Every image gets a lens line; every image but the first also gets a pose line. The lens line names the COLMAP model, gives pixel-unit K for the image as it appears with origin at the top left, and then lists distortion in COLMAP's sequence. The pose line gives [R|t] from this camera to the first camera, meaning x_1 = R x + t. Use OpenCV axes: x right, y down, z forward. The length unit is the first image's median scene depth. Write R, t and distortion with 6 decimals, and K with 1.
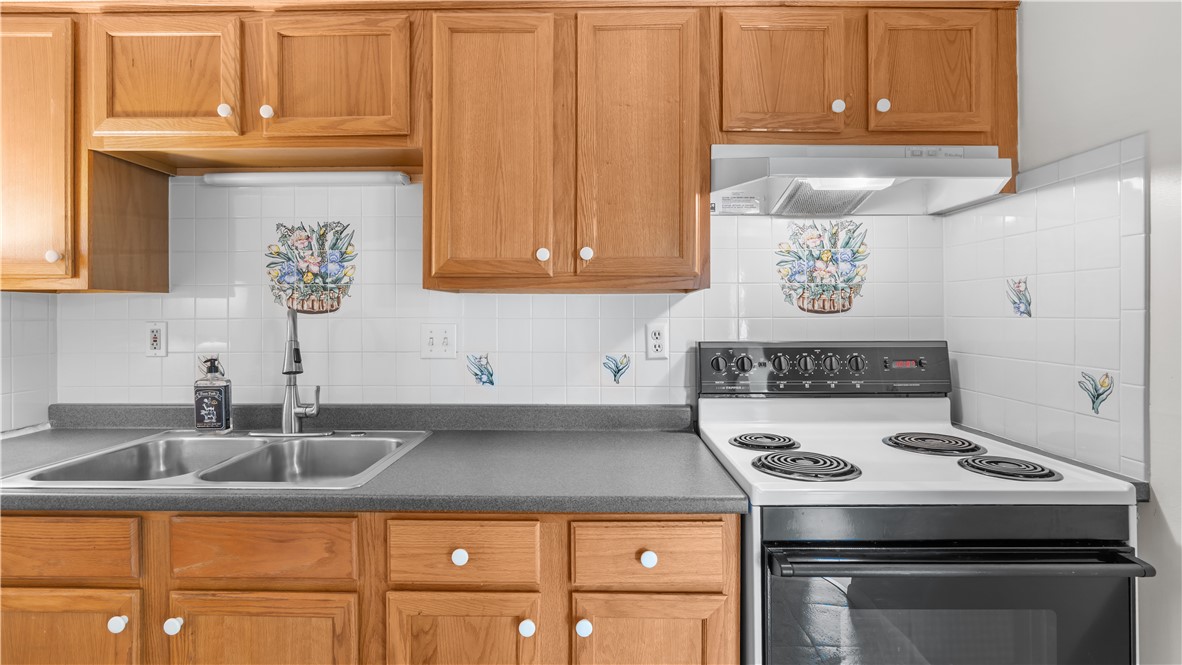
lens RADIAL K [[539.1, 0, 591.0], [0, 539.1, 314.4], [0, 0, 1]] dist [-0.009451, 0.001253]
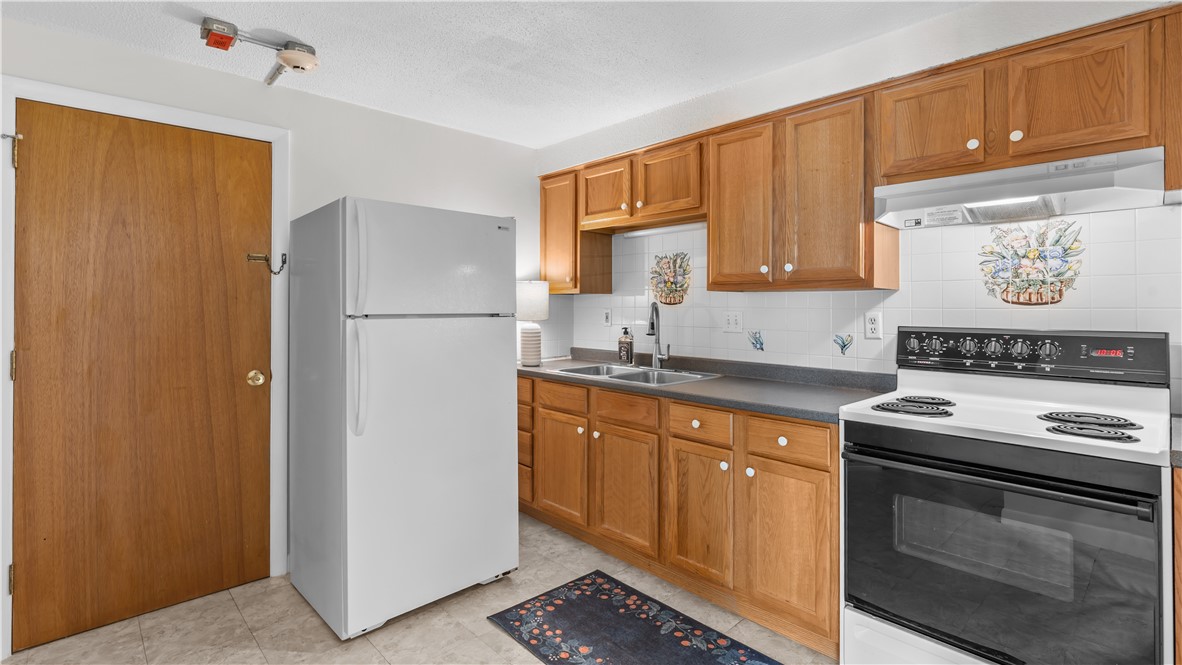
lens RADIAL K [[539.1, 0, 591.0], [0, 539.1, 314.4], [0, 0, 1]] dist [-0.009451, 0.001253]
pose [[0.694283, 0.014055, -0.719565, 0.635880], [-0.005231, 0.999881, 0.014482, 0.006553], [0.719683, -0.006290, 0.694274, -0.469398]]
